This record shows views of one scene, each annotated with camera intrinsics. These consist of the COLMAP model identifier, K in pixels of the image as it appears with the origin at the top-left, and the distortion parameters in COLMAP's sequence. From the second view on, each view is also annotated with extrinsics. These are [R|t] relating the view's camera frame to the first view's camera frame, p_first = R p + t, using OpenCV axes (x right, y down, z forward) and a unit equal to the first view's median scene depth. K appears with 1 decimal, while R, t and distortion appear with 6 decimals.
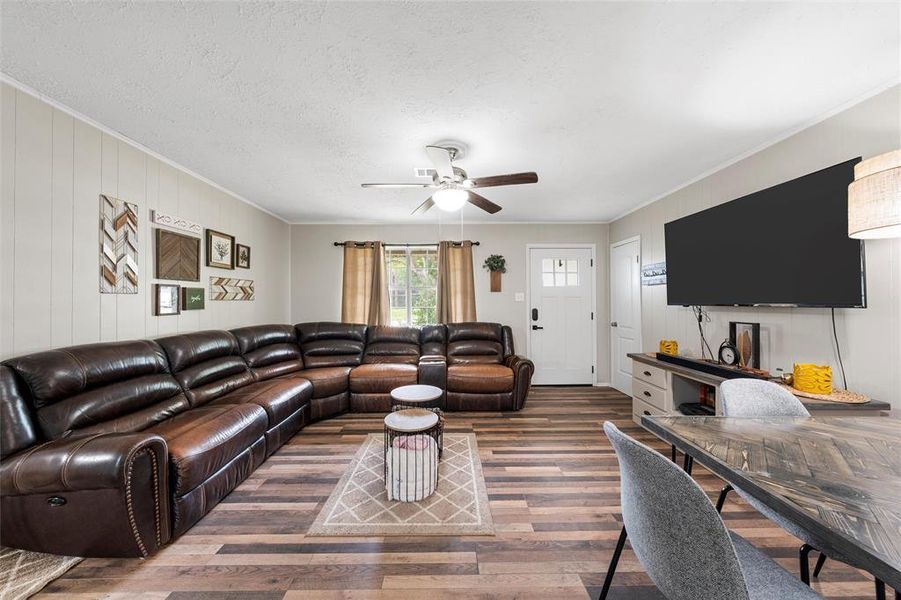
lens RADIAL K [[305.8, 0, 449.3], [0, 305.8, 299.2], [0, 0, 1]] dist [-0.000837, -0.000108]
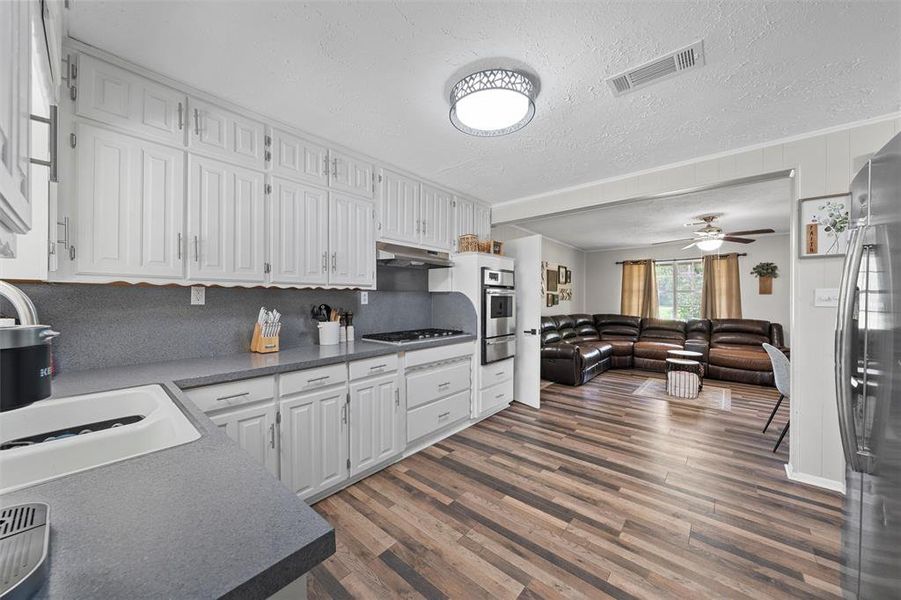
lens RADIAL K [[319.0, 0, 450.5], [0, 319.0, 300.0], [0, 0, 1]] dist [-0.000642, -0.000036]
pose [[0.751996, 0.008161, -0.659117, 0.054670], [-0.001758, 0.999945, 0.010375, -0.013138], [0.659165, -0.006643, 0.751969, -0.788796]]
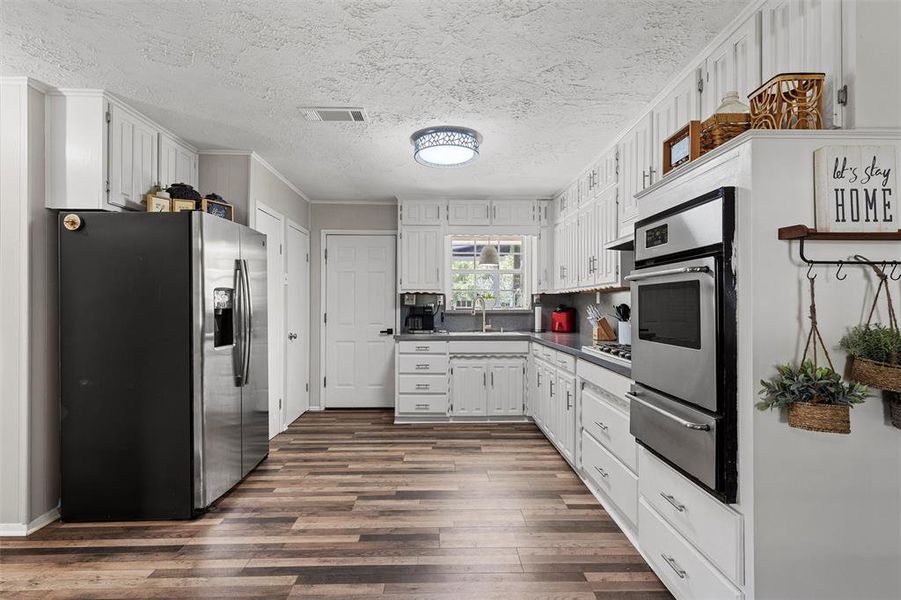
lens RADIAL K [[421.5, 0, 450.5], [0, 421.5, 300.0], [0, 0, 1]] dist [-0.000715, 0.000032]
pose [[-0.999920, 0.000698, -0.012622, -0.189692], [0.000870, 0.999907, -0.013603, 0.005217], [0.012612, -0.013612, -0.999828, 0.333749]]
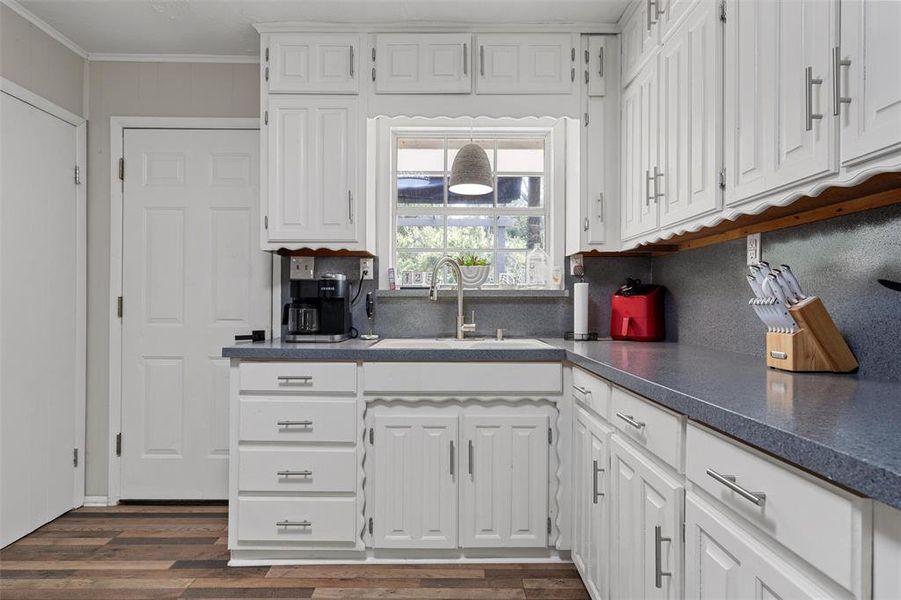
lens RADIAL K [[464.2, 0, 450.5], [0, 464.2, 300.0], [0, 0, 1]] dist [0.002886, 0.000424]
pose [[-0.999959, -0.000991, 0.008946, -0.292208], [-0.001053, 0.999975, -0.006965, 0.034302], [-0.008939, -0.006974, -0.999936, -0.262283]]
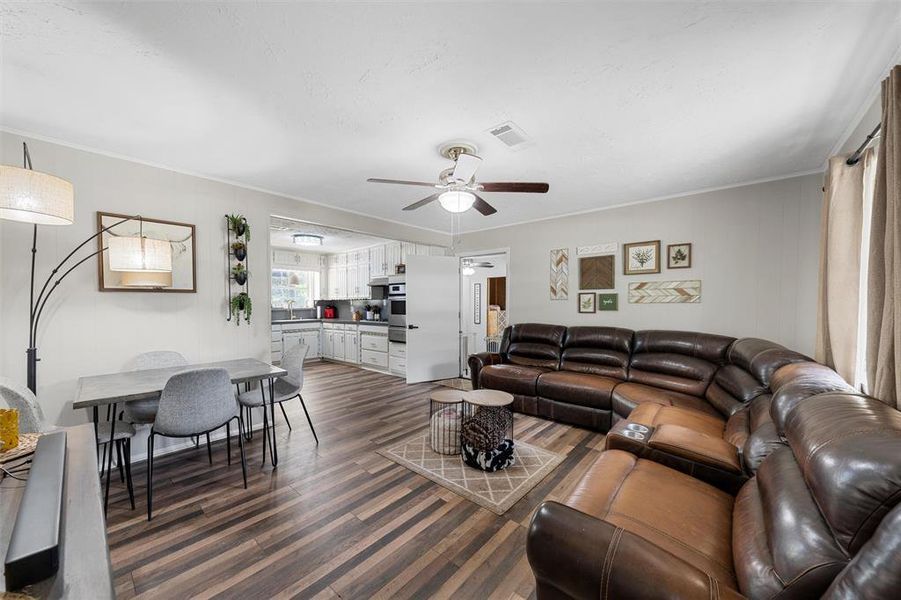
lens RADIAL K [[329.3, 0, 448.4], [0, 329.3, 304.4], [0, 0, 1]] dist [0.000255, 0.000074]
pose [[-0.665217, 0.009057, -0.746595, 0.470515], [0.009973, 0.999945, 0.003244, -0.001961], [0.746583, -0.005288, -0.665271, 0.975263]]
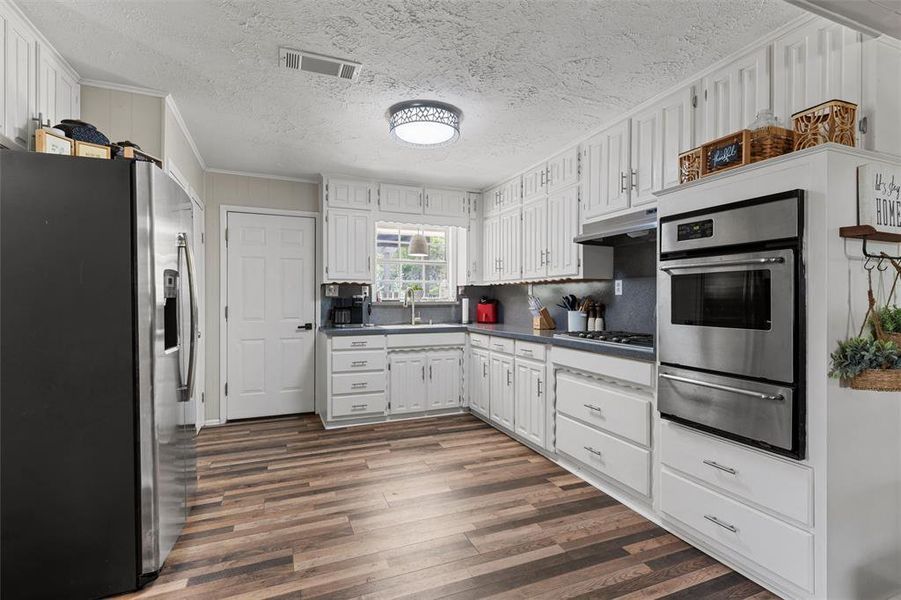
lens RADIAL K [[421.1, 0, 451.1], [0, 421.1, 298.9], [0, 0, 1]] dist [0.001825, -0.000162]
pose [[-0.929515, 0.001559, -0.368781, 0.026566], [0.002560, 0.999994, -0.002225, 0.012128], [0.368775, -0.003012, -0.929514, 0.247642]]
